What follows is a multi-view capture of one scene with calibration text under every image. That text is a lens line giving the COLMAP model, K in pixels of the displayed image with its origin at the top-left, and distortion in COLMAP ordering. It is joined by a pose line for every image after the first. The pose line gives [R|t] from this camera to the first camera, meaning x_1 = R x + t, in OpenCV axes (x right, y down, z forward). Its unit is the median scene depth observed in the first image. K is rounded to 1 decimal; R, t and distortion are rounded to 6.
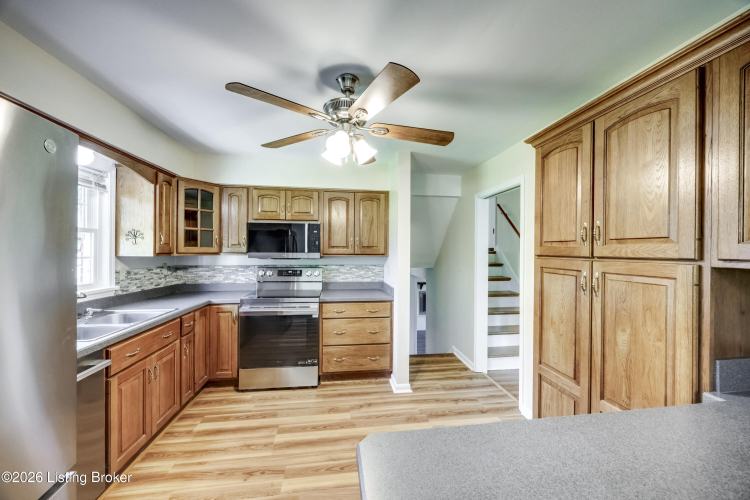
lens RADIAL K [[286.9, 0, 376.4], [0, 286.9, 251.9], [0, 0, 1]] dist [-0.000785, -0.000010]
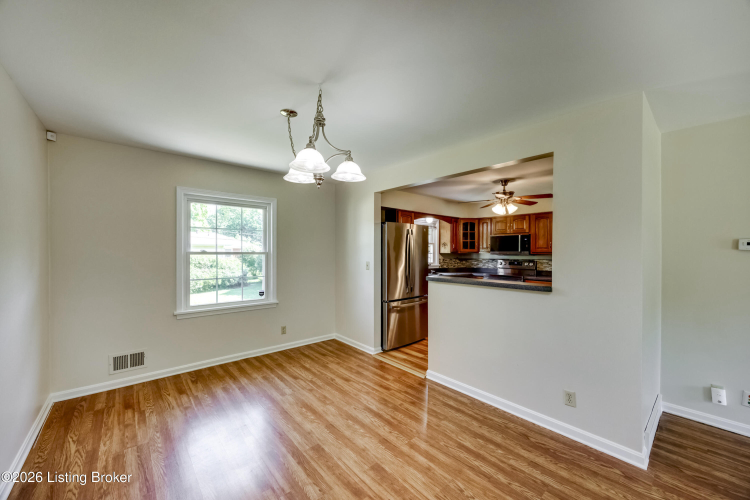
lens RADIAL K [[286.9, 0, 376.4], [0, 286.9, 251.9], [0, 0, 1]] dist [-0.000785, -0.000010]
pose [[0.545072, -0.006903, -0.838361, 0.853097], [-0.002935, 0.999944, -0.010142, 0.028891], [0.838384, 0.007988, 0.545022, -0.795612]]
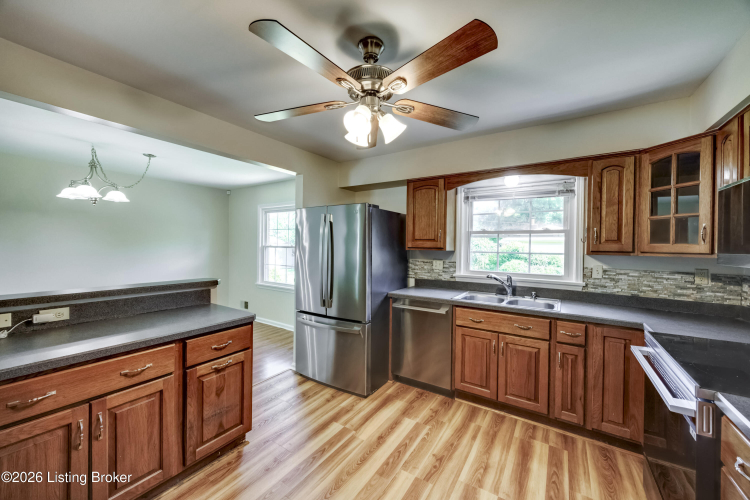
lens RADIAL K [[282.7, 0, 377.5], [0, 282.7, 247.5], [0, 0, 1]] dist [-0.001331, -0.000052]
pose [[-0.659178, -0.011333, -0.751901, 0.320345], [-0.022212, 0.999744, 0.004404, 0.003387], [0.751659, 0.019604, -0.659261, 0.977803]]
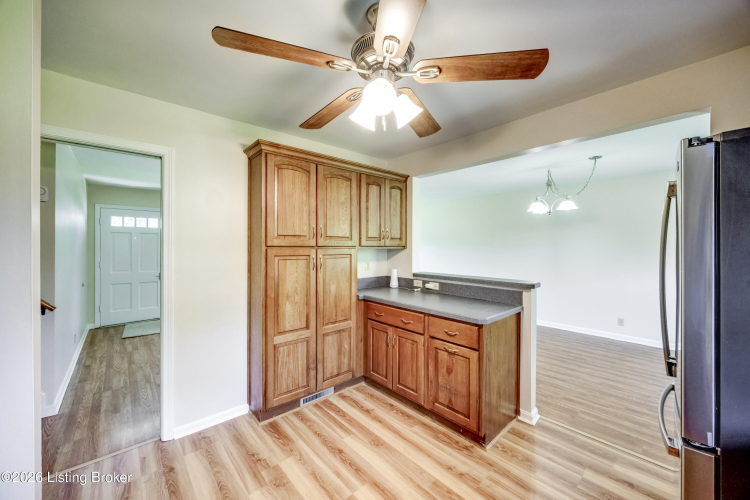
lens RADIAL K [[284.1, 0, 375.0], [0, 284.1, 250.0], [0, 0, 1]] dist [-0.003338, -0.000134]
pose [[-0.551397, -0.021155, 0.833975, -0.433978], [-0.002615, 0.999717, 0.023630, -0.000562], [-0.834239, 0.010849, -0.551296, 0.874818]]
